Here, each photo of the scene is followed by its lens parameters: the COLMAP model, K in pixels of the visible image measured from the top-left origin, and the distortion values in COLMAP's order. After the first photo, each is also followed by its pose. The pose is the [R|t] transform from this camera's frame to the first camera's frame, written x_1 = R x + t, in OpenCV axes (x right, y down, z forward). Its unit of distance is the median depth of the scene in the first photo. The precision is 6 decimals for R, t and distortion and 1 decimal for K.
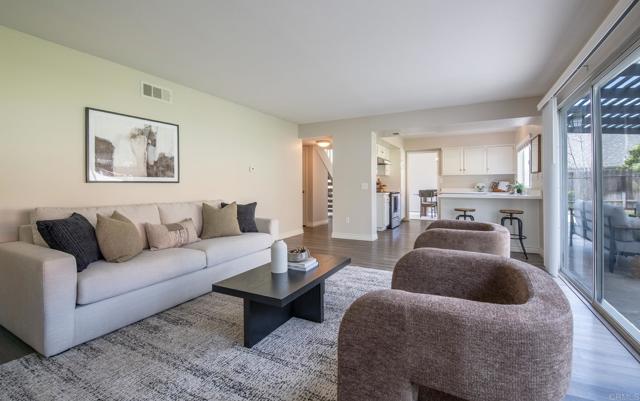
lens RADIAL K [[284.2, 0, 315.3], [0, 284.2, 183.7], [0, 0, 1]] dist [-0.001548, -0.000103]
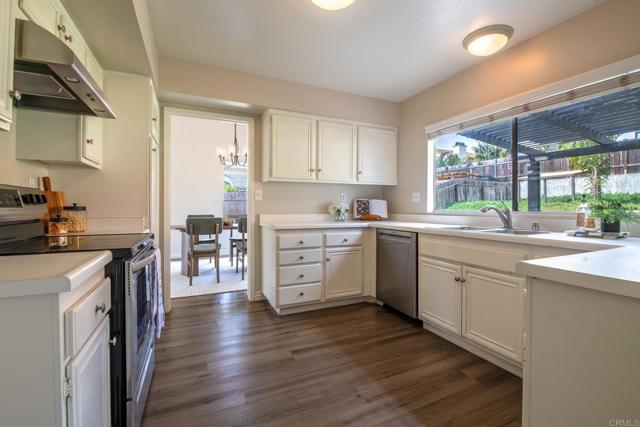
lens RADIAL K [[287.4, 0, 321.8], [0, 287.4, 209.0], [0, 0, 1]] dist [-0.003987, -0.003916]
pose [[0.587791, -0.004909, 0.808998, 0.397679], [-0.009739, 0.999866, 0.013142, 0.005460], [-0.808954, -0.015603, 0.587665, 1.614472]]
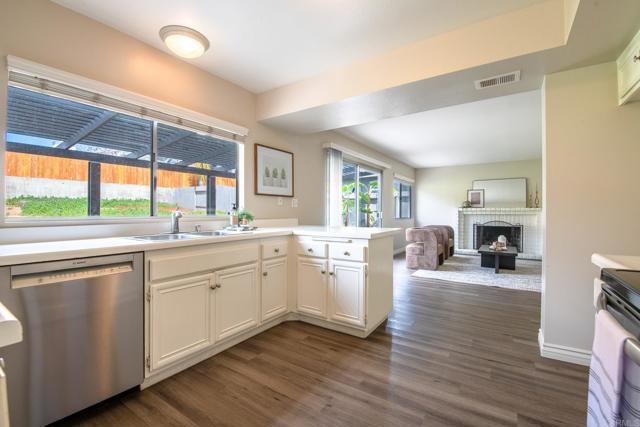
lens RADIAL K [[287.4, 0, 323.5], [0, 287.4, 209.6], [0, 0, 1]] dist [-0.003987, -0.003916]
pose [[-0.998092, 0.000158, 0.061736, 0.785676], [-0.000633, 0.999918, -0.012798, 0.008202], [-0.061733, -0.012812, -0.998010, 2.290138]]
